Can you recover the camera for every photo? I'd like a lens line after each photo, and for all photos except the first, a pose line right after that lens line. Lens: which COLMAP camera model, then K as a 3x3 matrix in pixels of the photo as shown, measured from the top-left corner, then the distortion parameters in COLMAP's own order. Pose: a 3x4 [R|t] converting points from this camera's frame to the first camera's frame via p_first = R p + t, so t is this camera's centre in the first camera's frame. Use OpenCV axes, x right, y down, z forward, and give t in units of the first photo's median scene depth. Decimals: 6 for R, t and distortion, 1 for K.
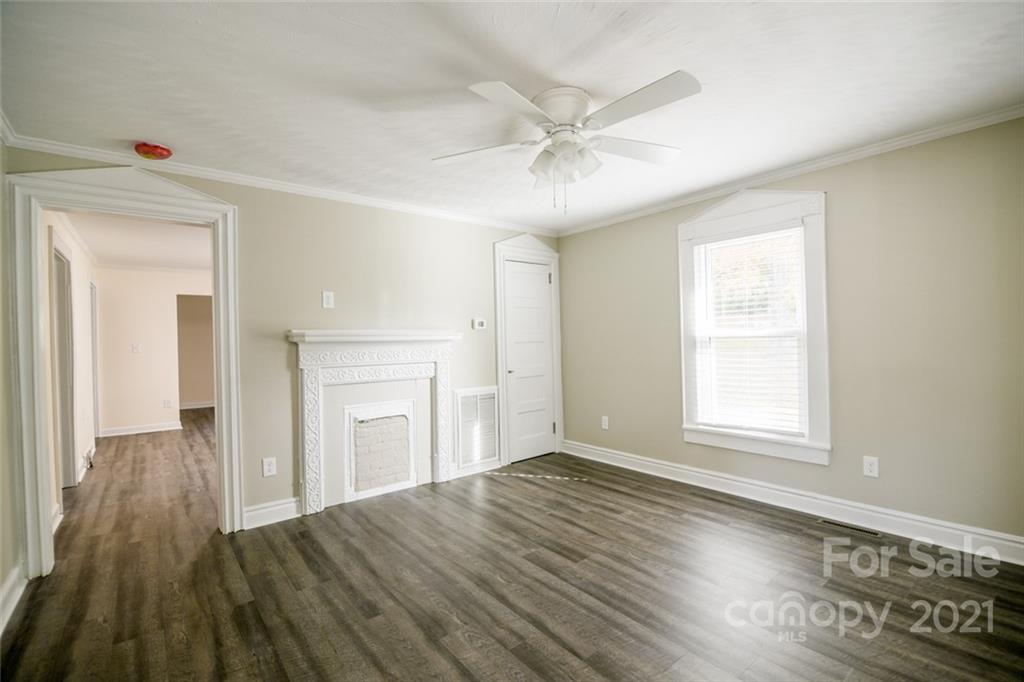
lens RADIAL K [[457.1, 0, 518.5], [0, 457.1, 337.0], [0, 0, 1]] dist [-0.015360, -0.001862]
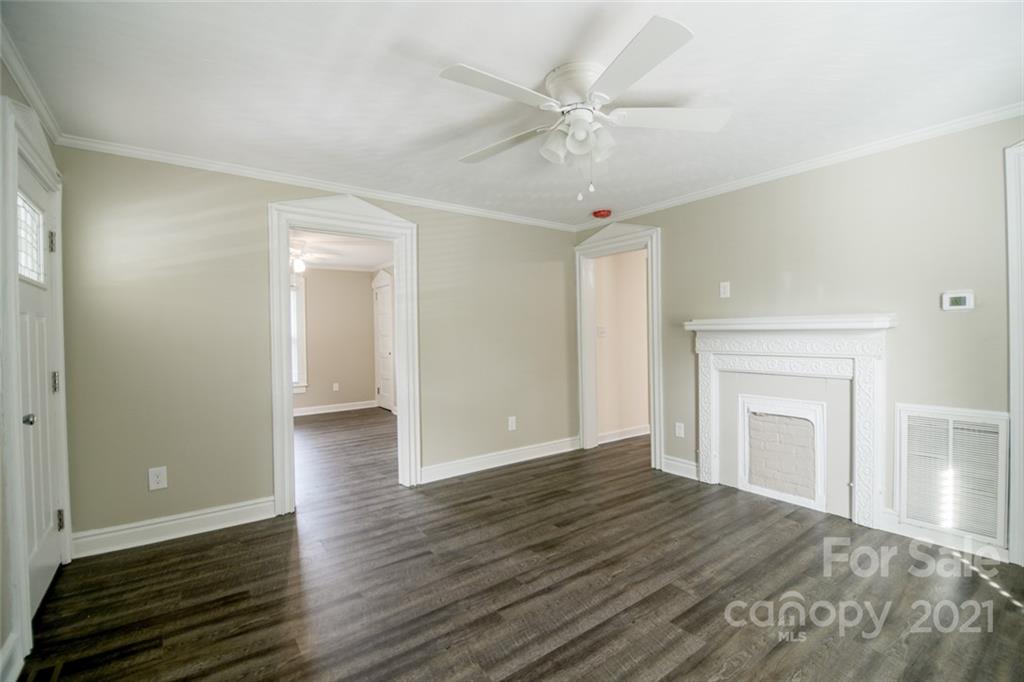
lens RADIAL K [[457.1, 0, 518.3], [0, 457.1, 339.6], [0, 0, 1]] dist [-0.015360, -0.001862]
pose [[-0.053079, 0.035239, -0.997968, 0.808373], [0.018249, 0.999244, 0.034314, -0.014858], [0.998424, -0.016391, -0.053682, 0.713469]]
